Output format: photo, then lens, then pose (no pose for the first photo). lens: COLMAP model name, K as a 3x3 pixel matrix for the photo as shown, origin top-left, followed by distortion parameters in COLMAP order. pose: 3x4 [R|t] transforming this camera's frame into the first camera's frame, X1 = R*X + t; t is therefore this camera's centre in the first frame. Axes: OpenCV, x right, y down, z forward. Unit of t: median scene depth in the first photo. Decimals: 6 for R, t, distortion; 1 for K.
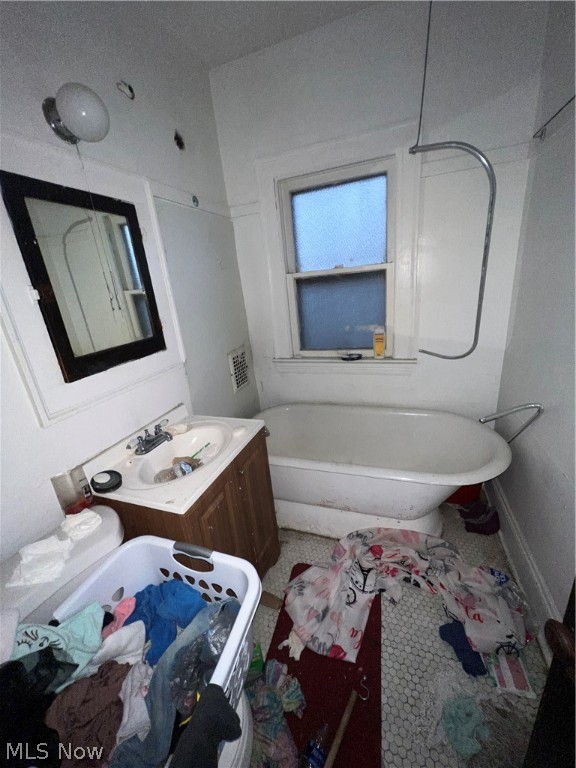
lens RADIAL K [[306.7, 0, 289.4], [0, 306.7, 382.4], [0, 0, 1]] dist [-0.000686, -0.000221]
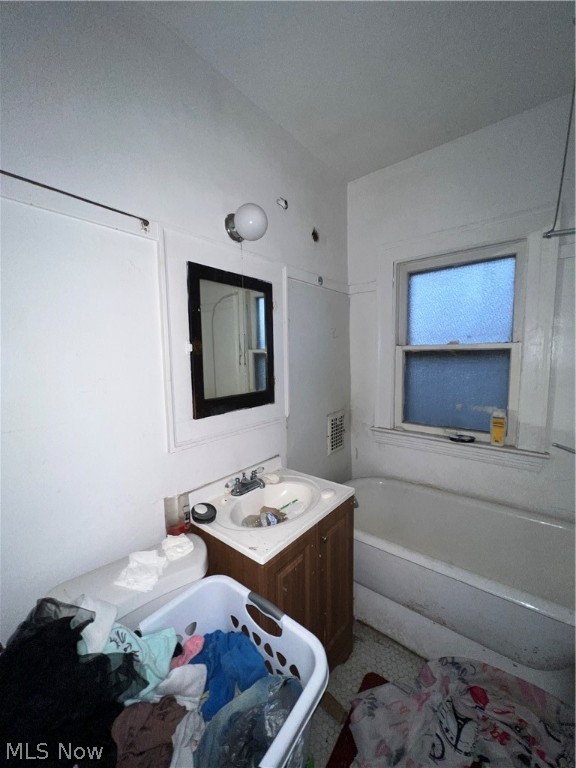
lens RADIAL K [[306.7, 0, 289.4], [0, 306.7, 382.4], [0, 0, 1]] dist [-0.000686, -0.000221]
pose [[0.940429, 0.109821, -0.321766, -0.002563], [-0.173730, 0.968734, -0.177125, 0.008033], [0.292253, 0.222473, 0.930104, -0.032429]]
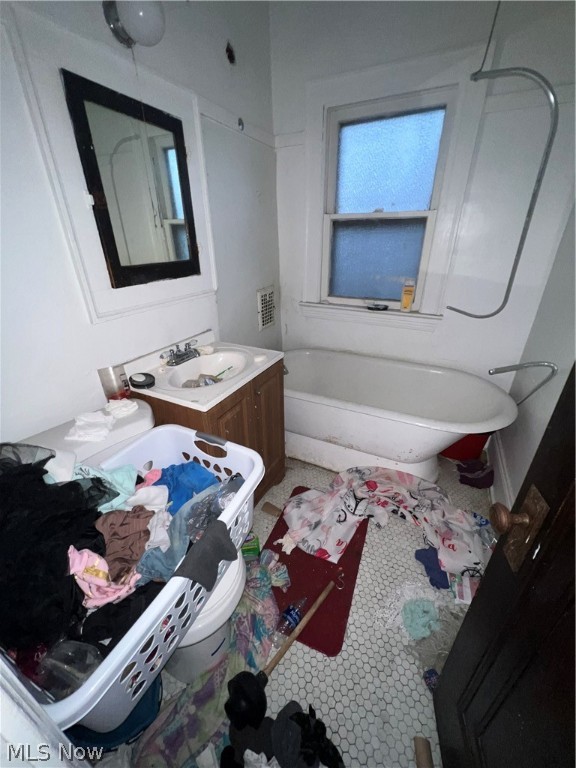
lens RADIAL K [[306.7, 0, 289.0], [0, 306.7, 382.4], [0, 0, 1]] dist [-0.000686, -0.000221]
pose [[0.989387, 0.128303, -0.068200, 0.022619], [-0.118323, 0.983844, 0.134352, 0.087061], [0.084336, -0.124856, 0.988584, -0.073779]]
